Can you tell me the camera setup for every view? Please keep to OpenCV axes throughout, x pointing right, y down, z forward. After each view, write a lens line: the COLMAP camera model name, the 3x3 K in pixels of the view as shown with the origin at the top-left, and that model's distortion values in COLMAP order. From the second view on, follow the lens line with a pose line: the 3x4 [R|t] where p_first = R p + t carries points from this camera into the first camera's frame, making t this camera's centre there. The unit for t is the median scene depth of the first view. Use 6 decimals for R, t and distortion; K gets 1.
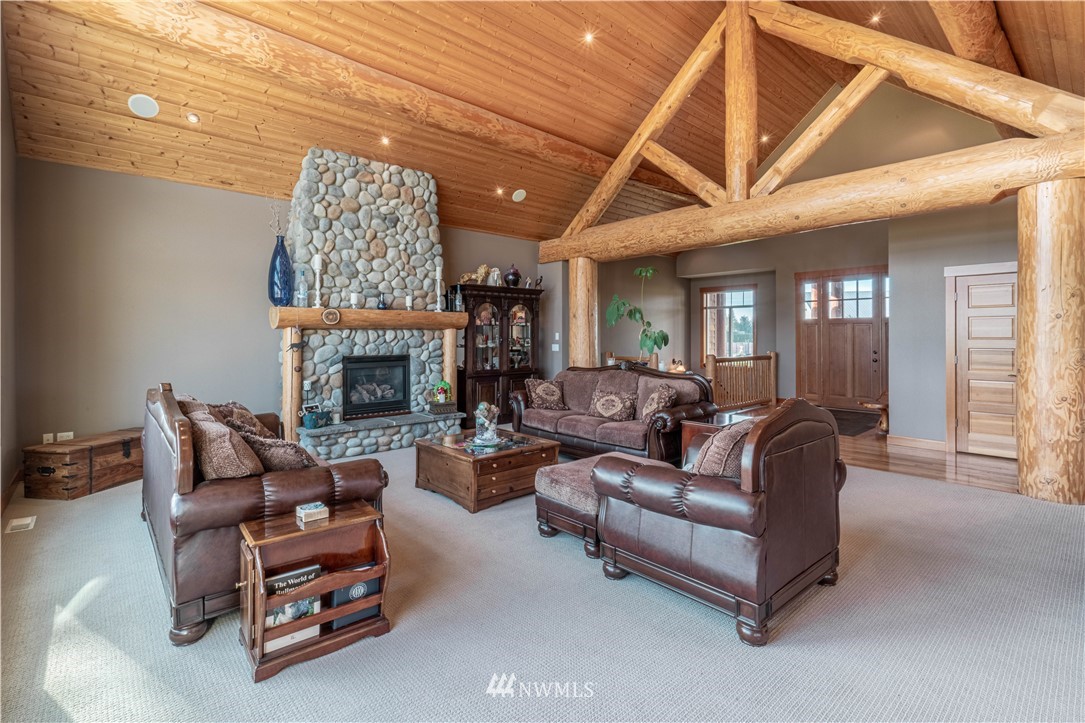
lens RADIAL K [[503.9, 0, 543.4], [0, 503.9, 337.1], [0, 0, 1]] dist [-0.000344, 0.000058]
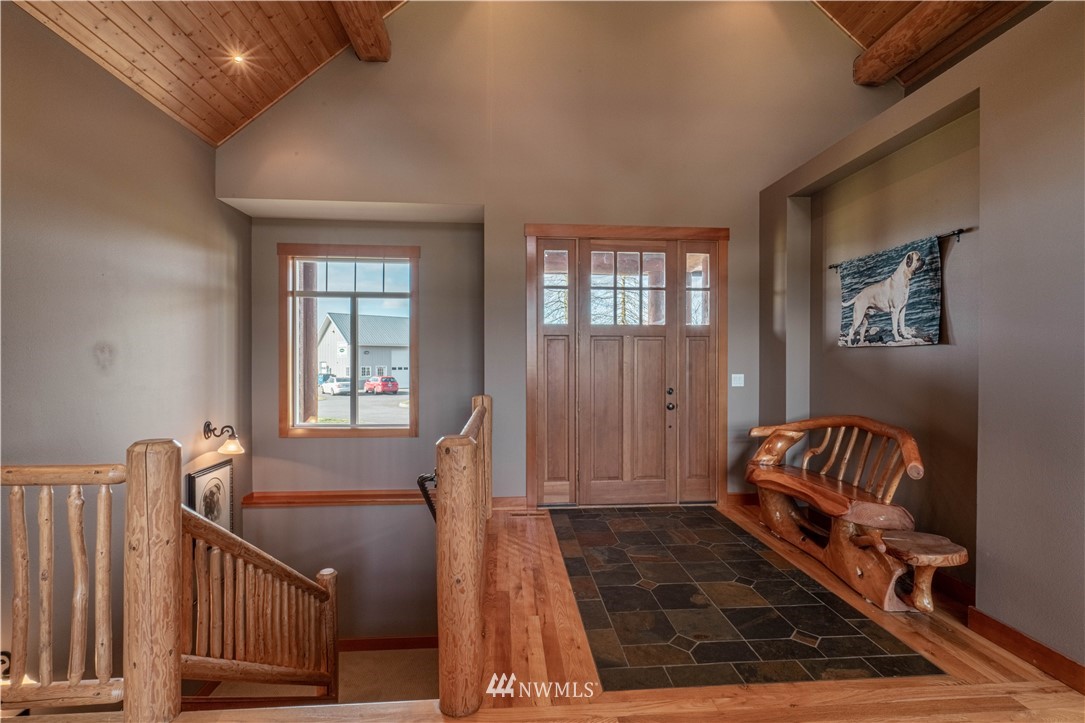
lens RADIAL K [[497.5, 0, 542.5], [0, 497.5, 361.5], [0, 0, 1]] dist [0.001892, 0.000367]
pose [[0.602772, -0.000118, 0.797913, 0.060024], [-0.002604, 0.999994, 0.002115, -0.001027], [-0.797909, -0.003352, 0.602769, 0.300847]]
